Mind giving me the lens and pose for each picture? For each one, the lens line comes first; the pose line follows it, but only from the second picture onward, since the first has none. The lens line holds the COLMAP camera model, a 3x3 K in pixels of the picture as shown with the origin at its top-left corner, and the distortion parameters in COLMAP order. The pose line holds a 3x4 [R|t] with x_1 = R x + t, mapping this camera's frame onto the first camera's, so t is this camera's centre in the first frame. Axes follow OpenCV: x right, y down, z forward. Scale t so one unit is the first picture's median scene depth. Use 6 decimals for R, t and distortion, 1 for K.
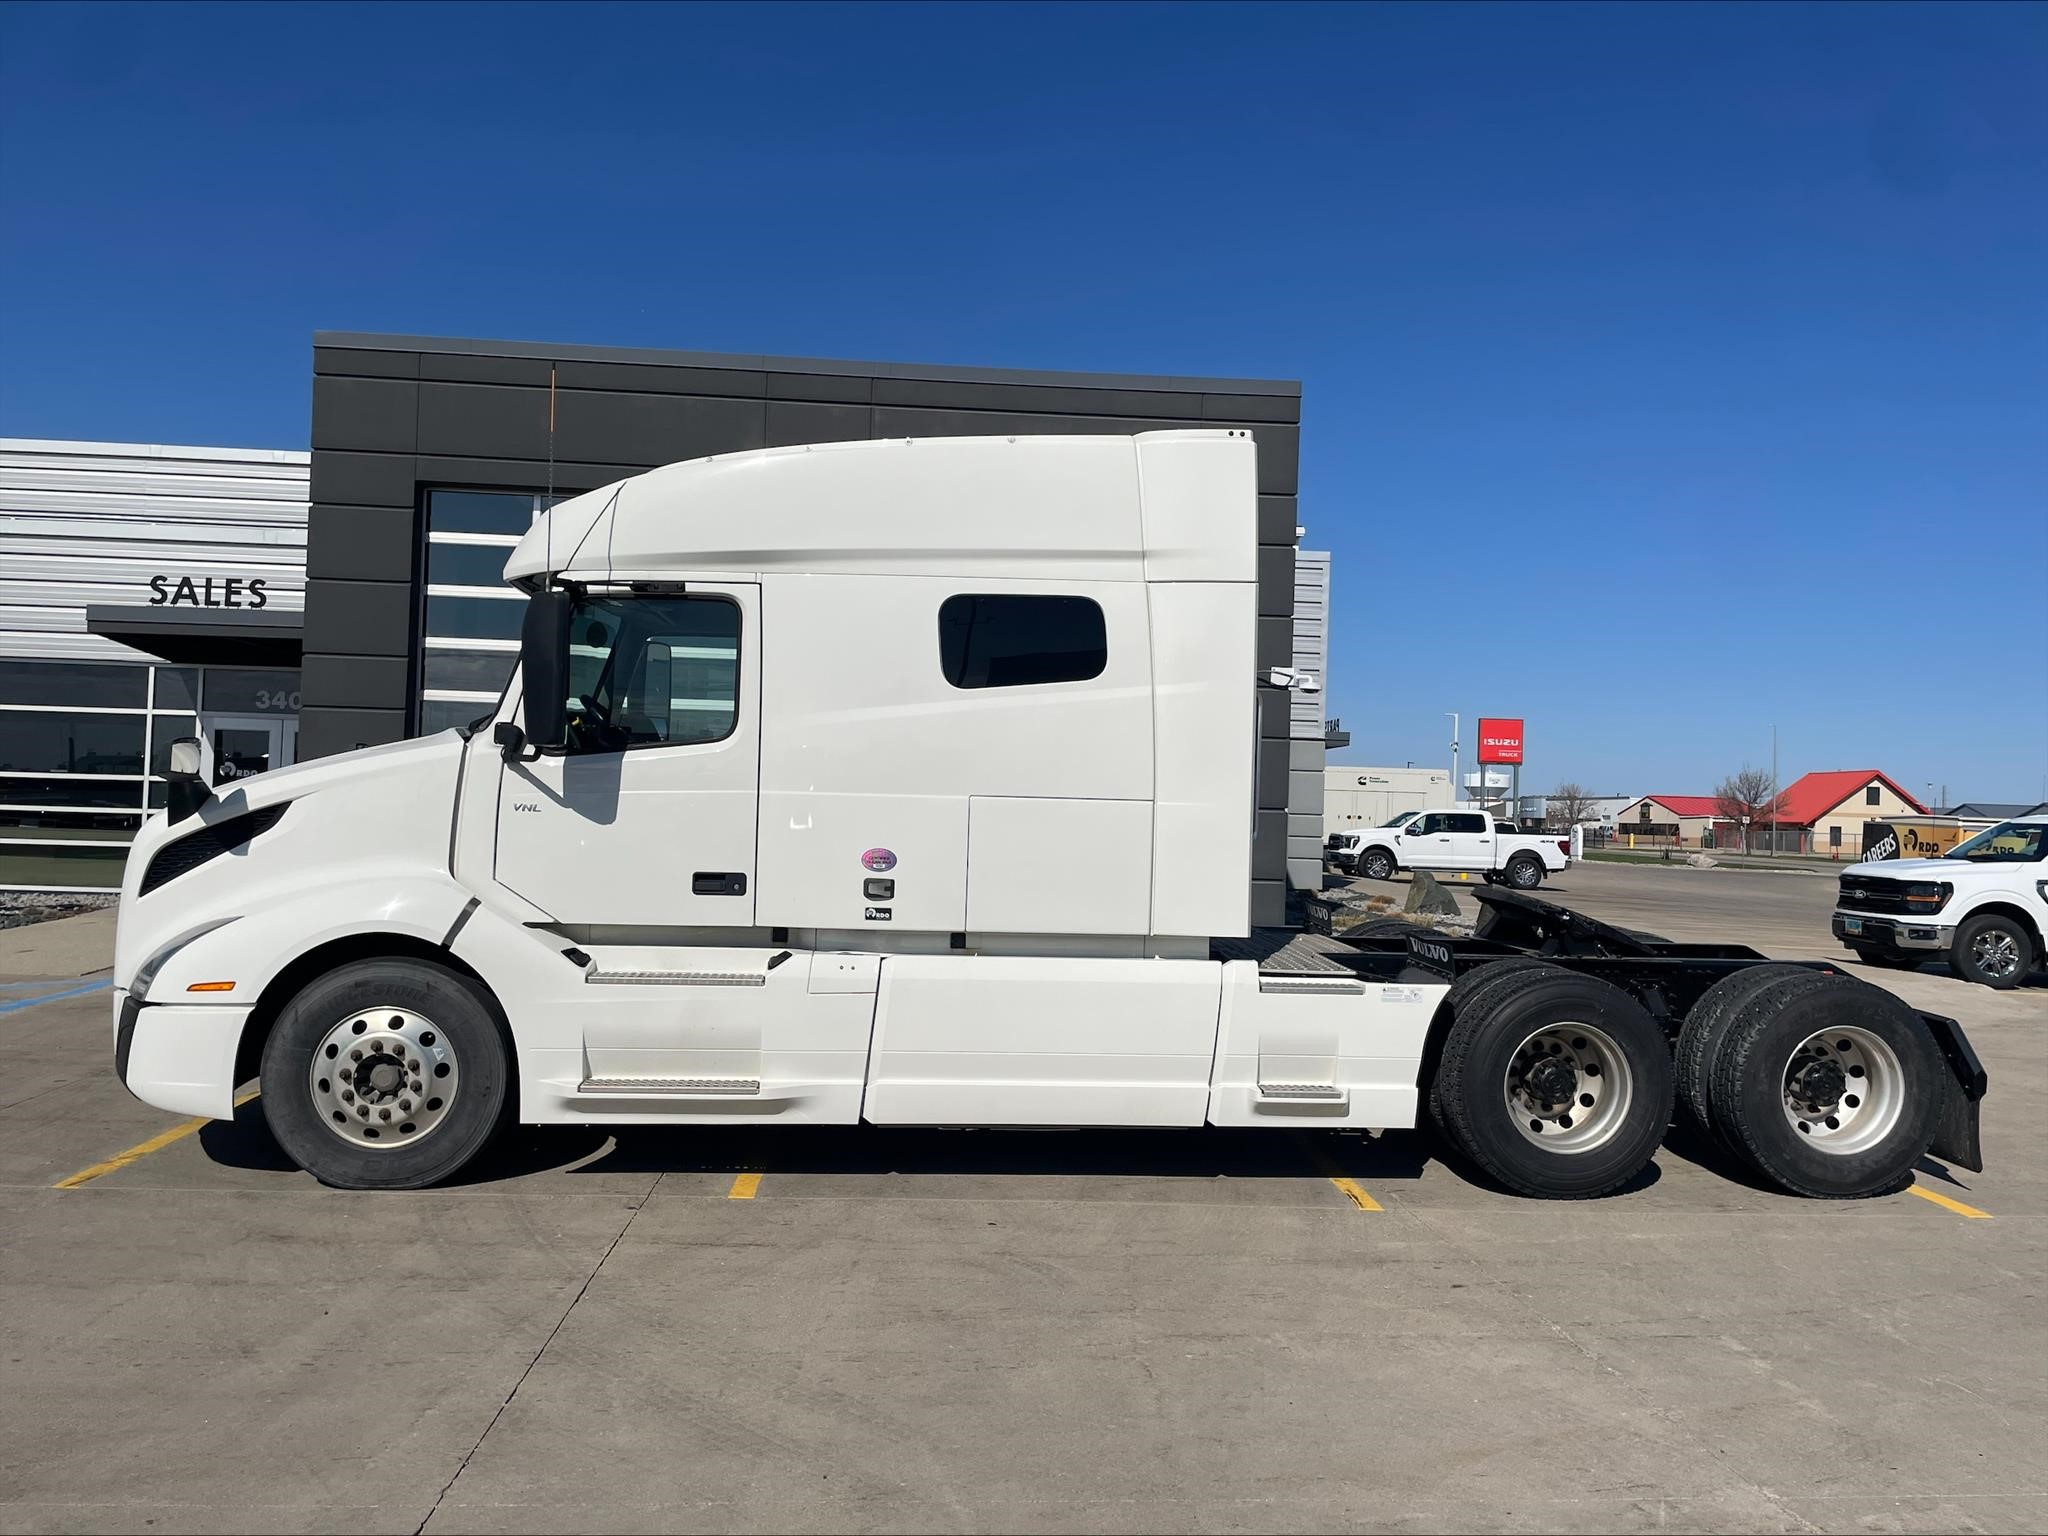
lens RADIAL K [[1521.0, 0, 1035.5], [0, 1521.0, 781.5], [0, 0, 1]] dist [0.080497, -0.092405]
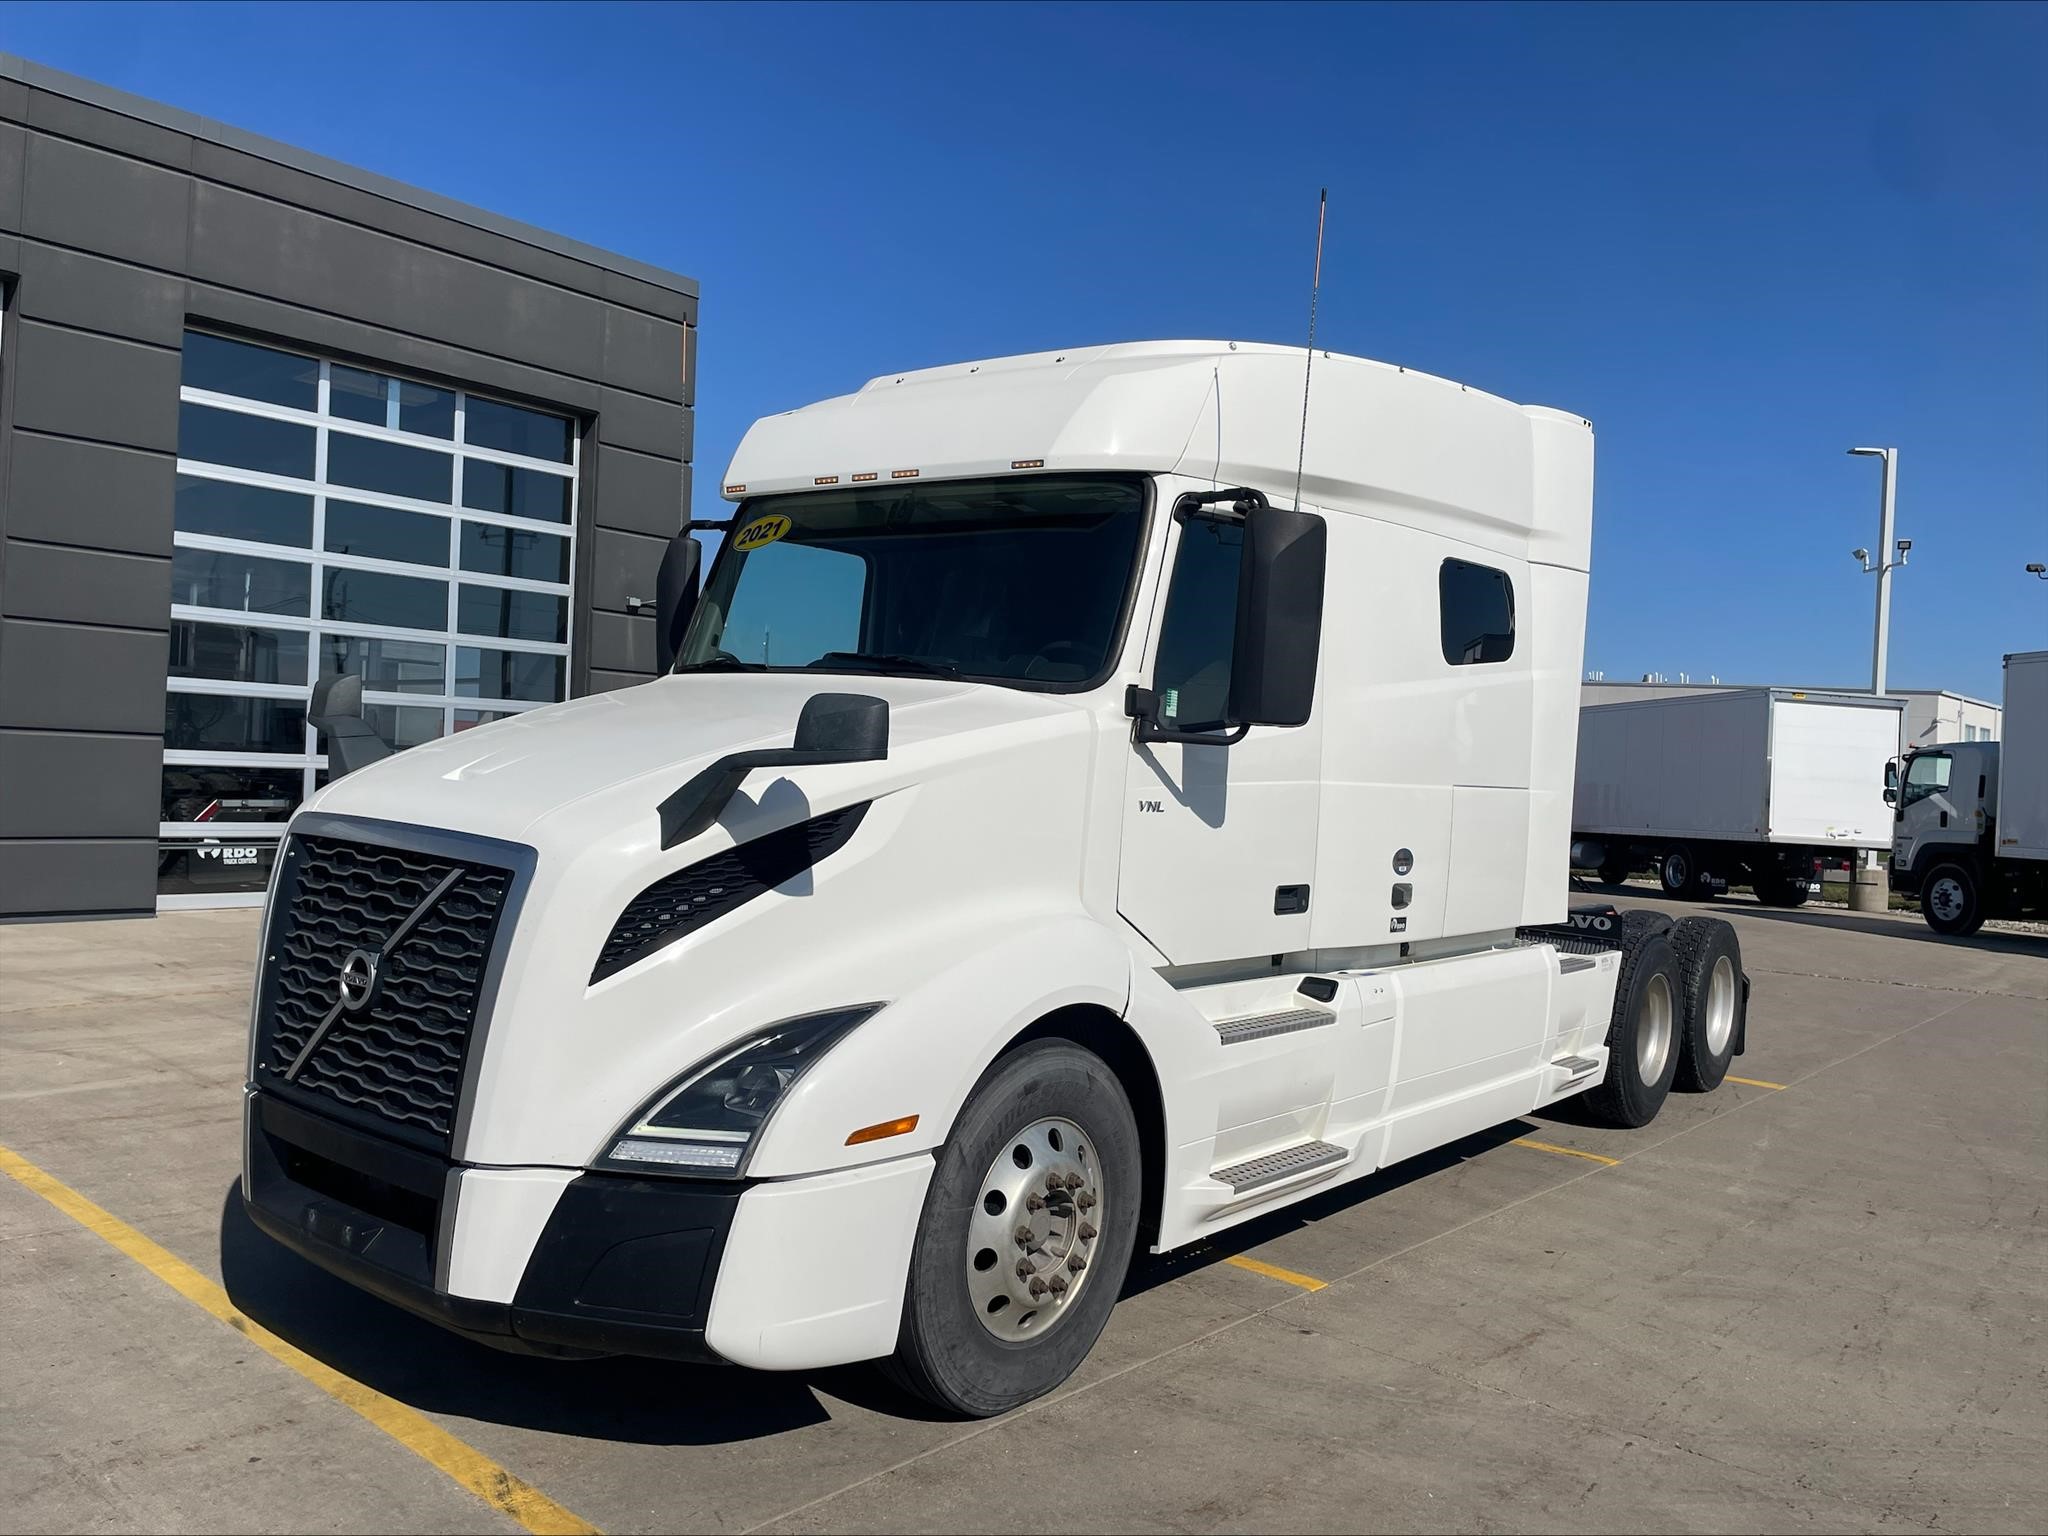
lens RADIAL K [[1521.0, 0, 1035.5], [0, 1521.0, 781.5], [0, 0, 1]] dist [0.080497, -0.092405]
pose [[0.703931, -0.002237, 0.710265, -0.852419], [-0.034289, 0.998722, 0.037129, -0.018210], [-0.709440, -0.050491, 0.702955, 0.542254]]
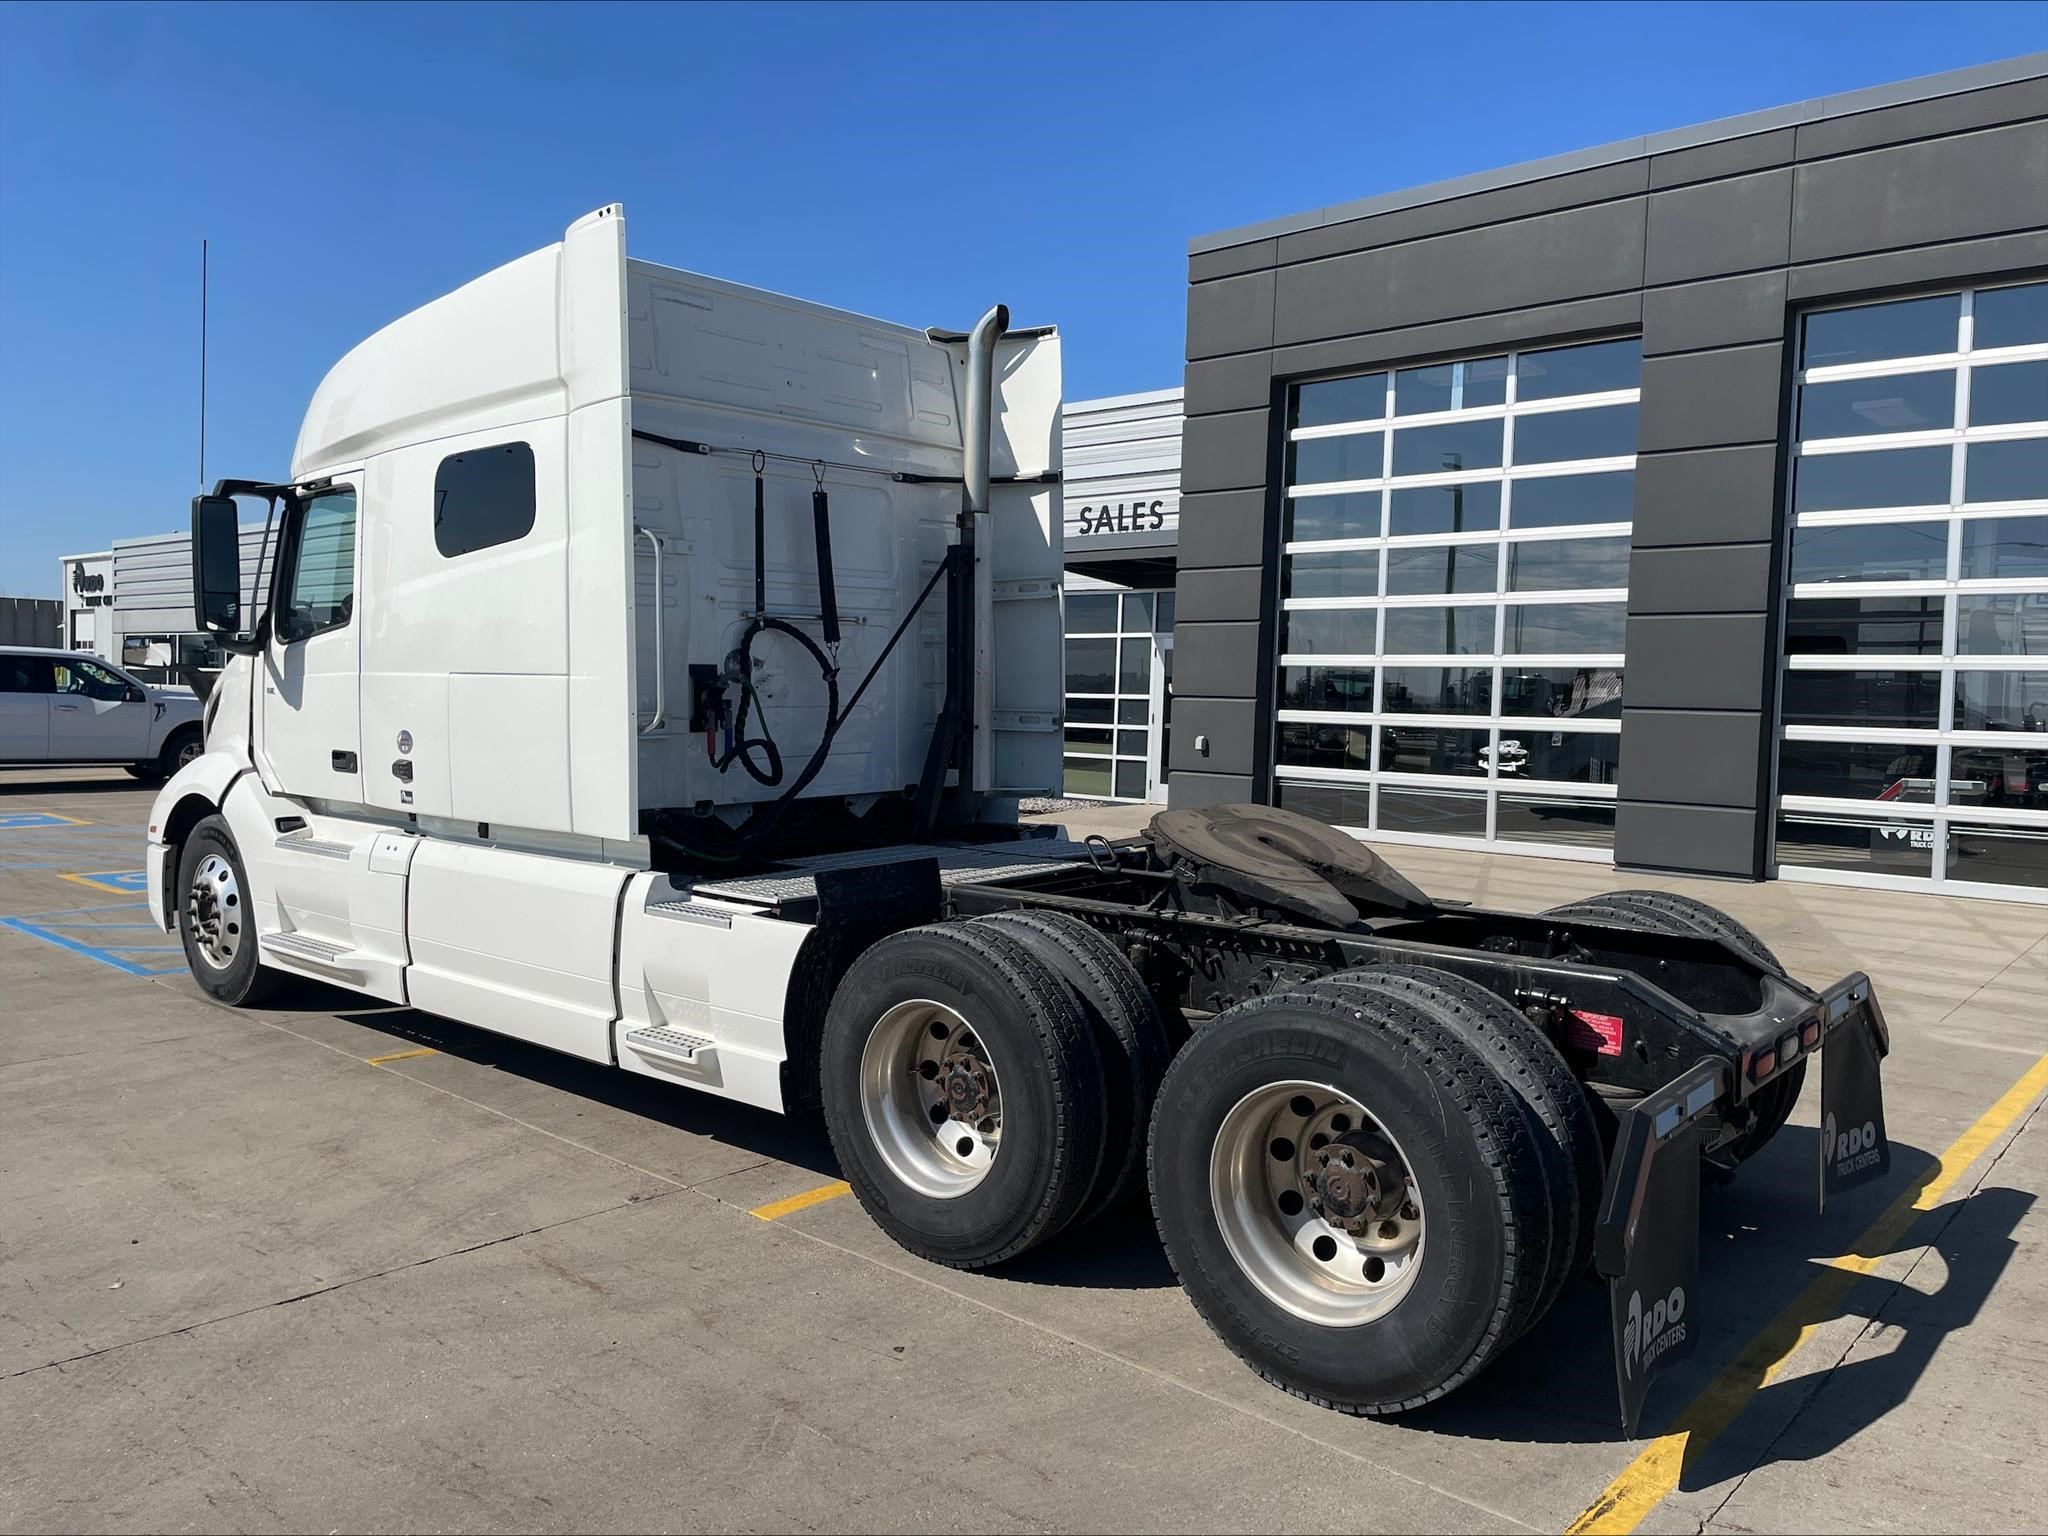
lens RADIAL K [[1552.1, 0, 1024.0], [0, 1552.1, 768.0], [0, 0, 1]] dist [0.061546, -0.099121]
pose [[0.690189, 0.023538, -0.723246, 0.891444], [0.006985, 0.999208, 0.039185, 0.032290], [0.723595, -0.032097, 0.689478, 0.592619]]
